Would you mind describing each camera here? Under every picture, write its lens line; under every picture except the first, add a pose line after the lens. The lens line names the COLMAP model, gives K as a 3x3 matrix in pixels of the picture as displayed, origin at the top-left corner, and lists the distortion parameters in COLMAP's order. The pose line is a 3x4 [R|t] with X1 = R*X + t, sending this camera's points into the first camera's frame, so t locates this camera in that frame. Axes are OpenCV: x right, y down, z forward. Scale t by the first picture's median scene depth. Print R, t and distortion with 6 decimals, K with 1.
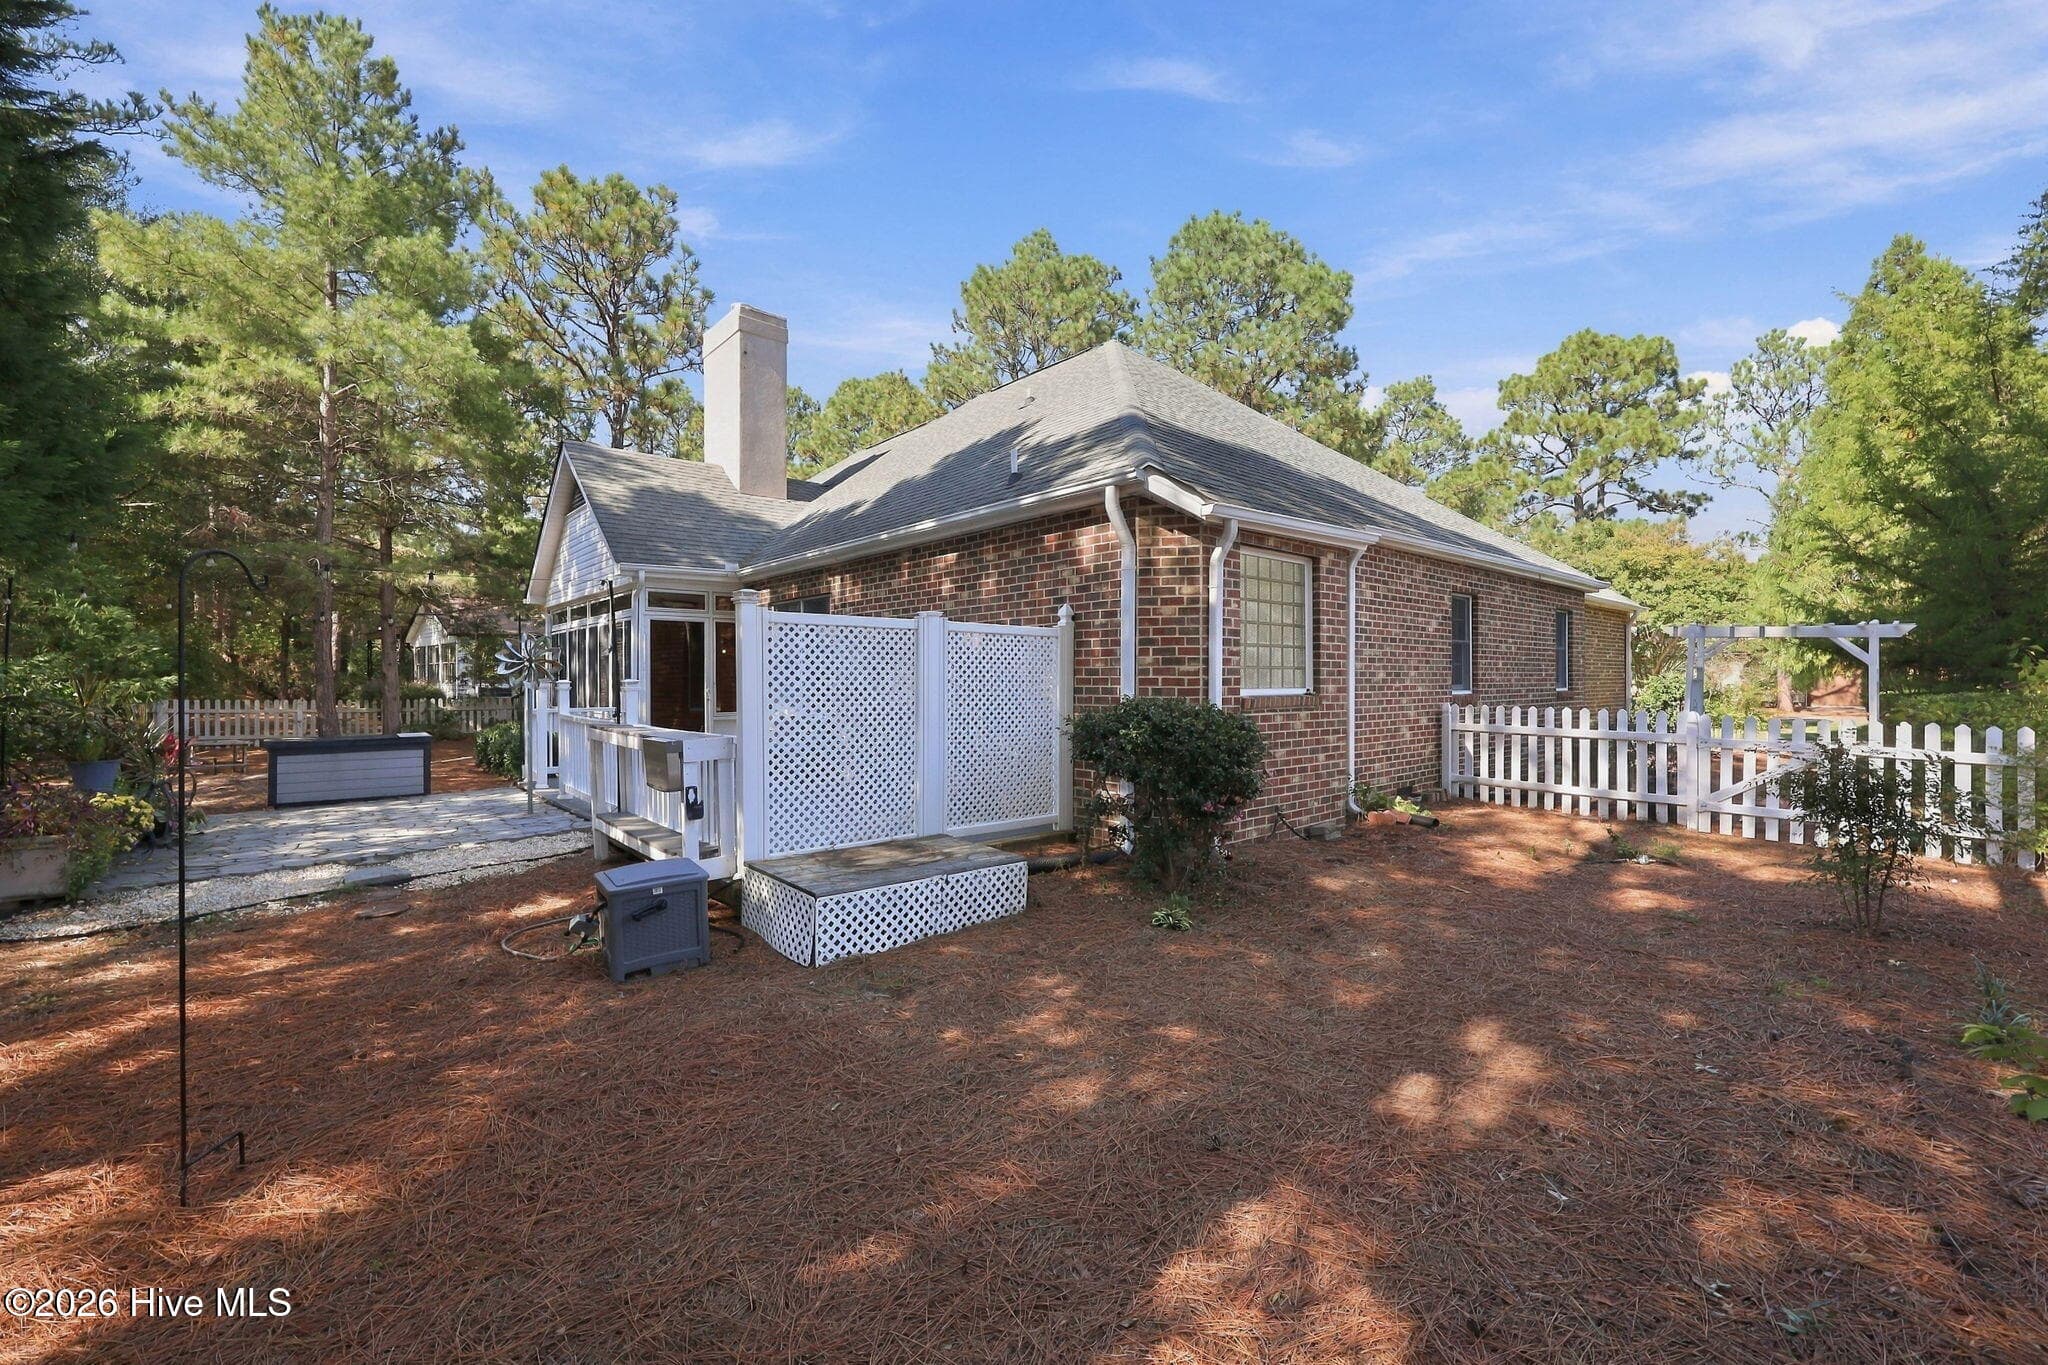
lens RADIAL K [[840.4, 0, 1026.5], [0, 840.4, 678.5], [0, 0, 1]] dist [0.000830, -0.001457]
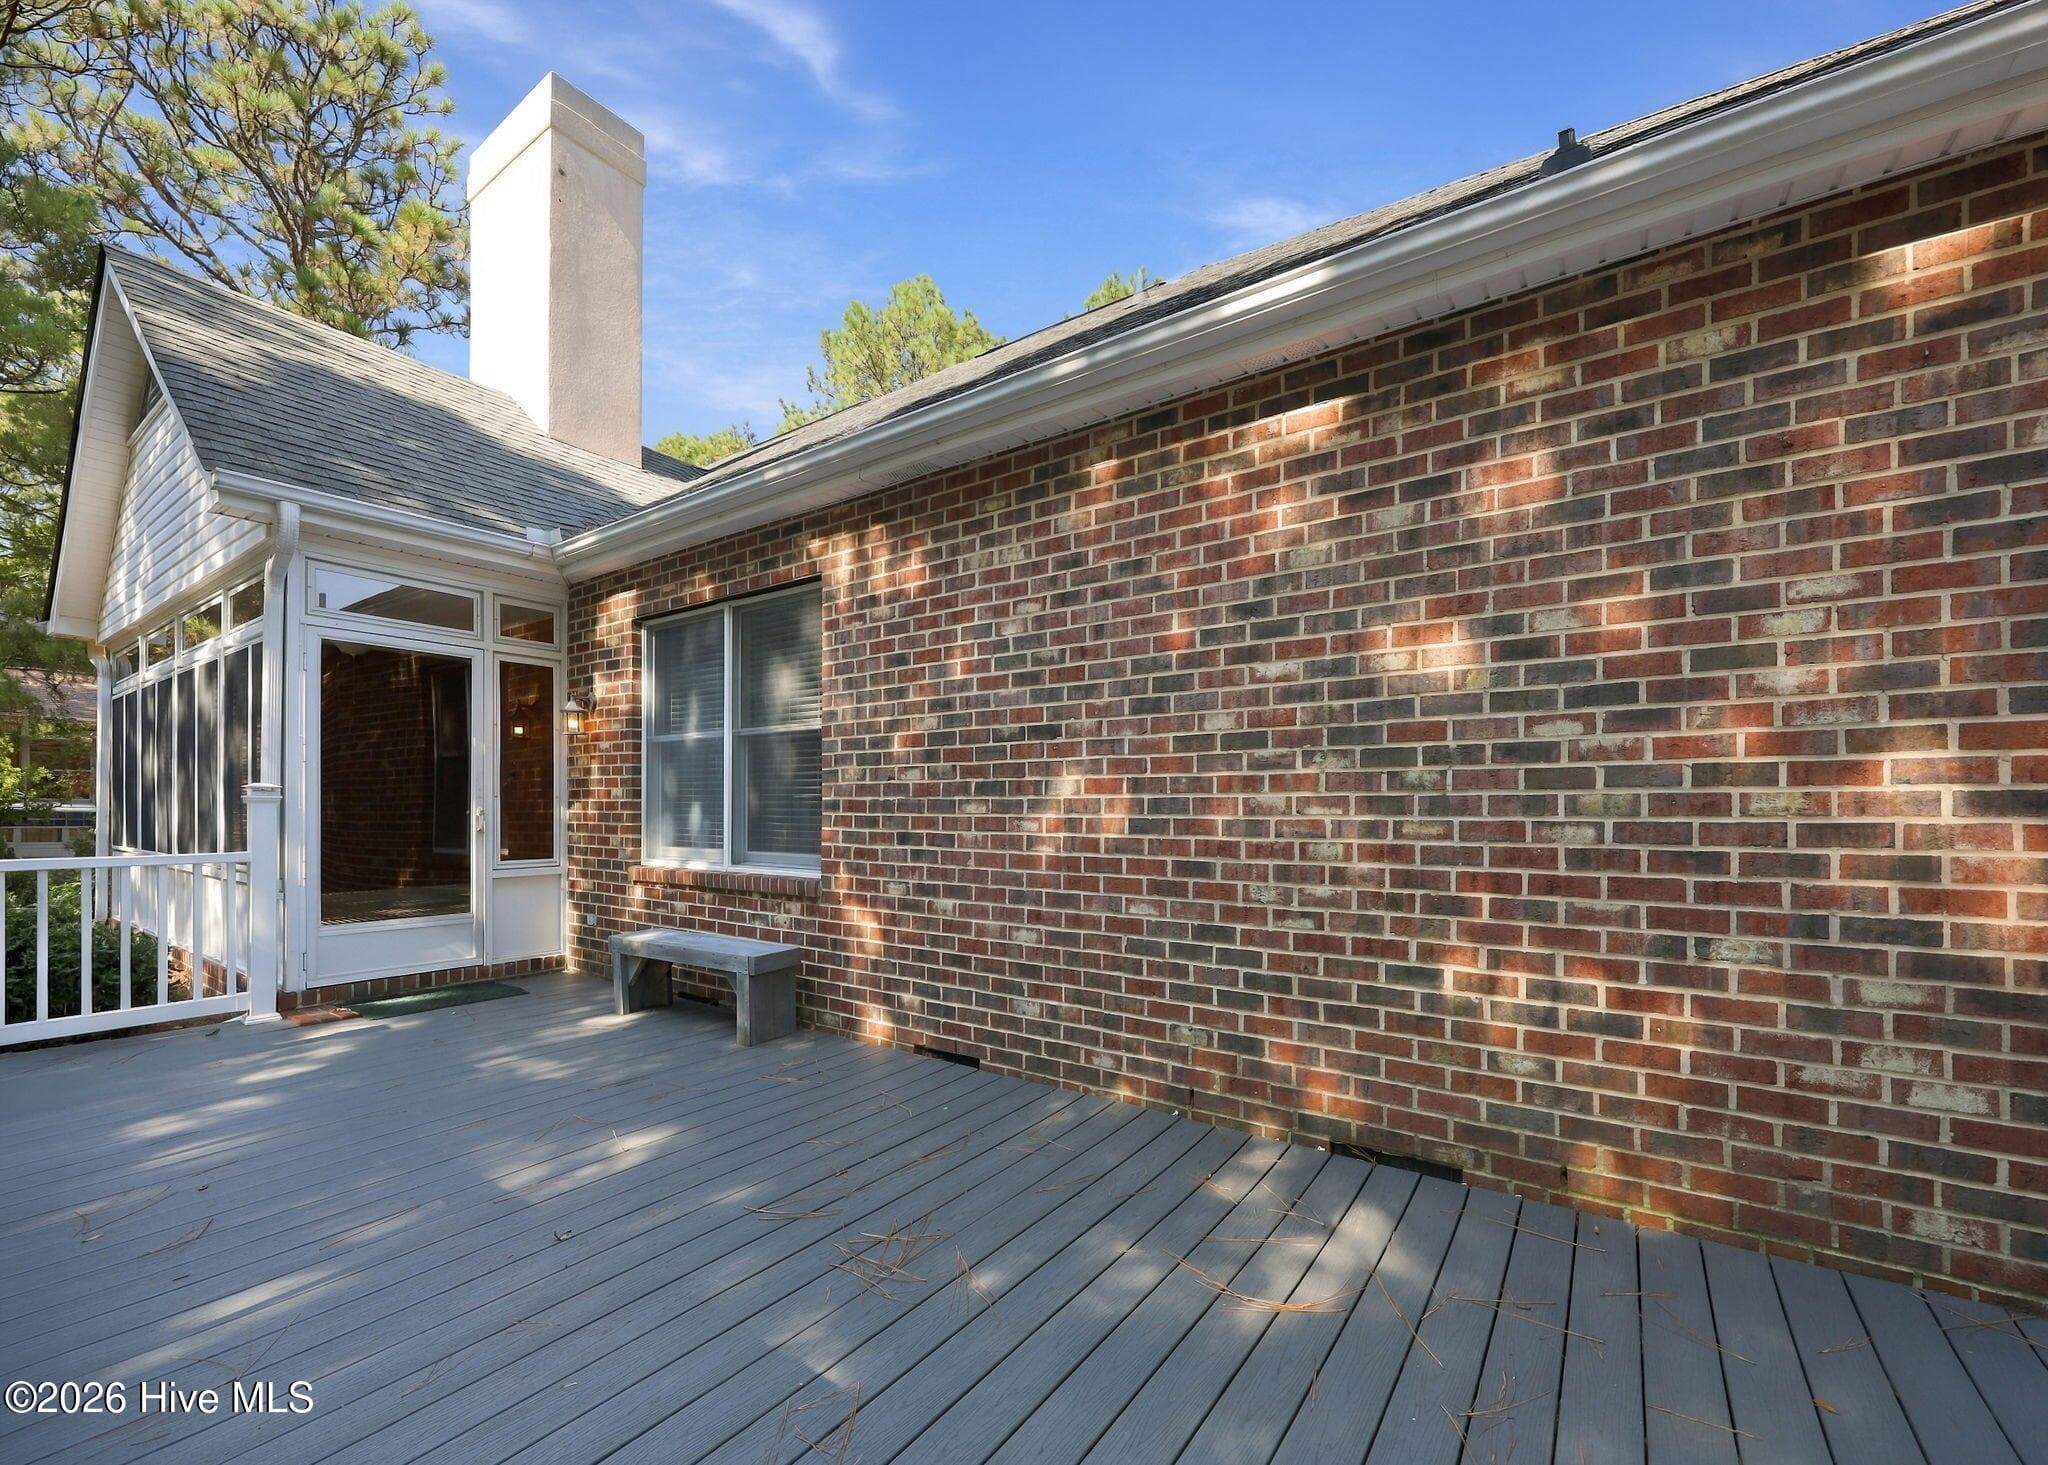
lens RADIAL K [[812.4, 0, 1055.5], [0, 812.4, 810.1], [0, 0, 1]] dist [0.000595, -0.000158]
pose [[0.965678, 0.004551, 0.259701, -0.235096], [-0.005498, 0.999981, 0.002923, 0.012571], [-0.259682, -0.004251, 0.965685, 0.603601]]
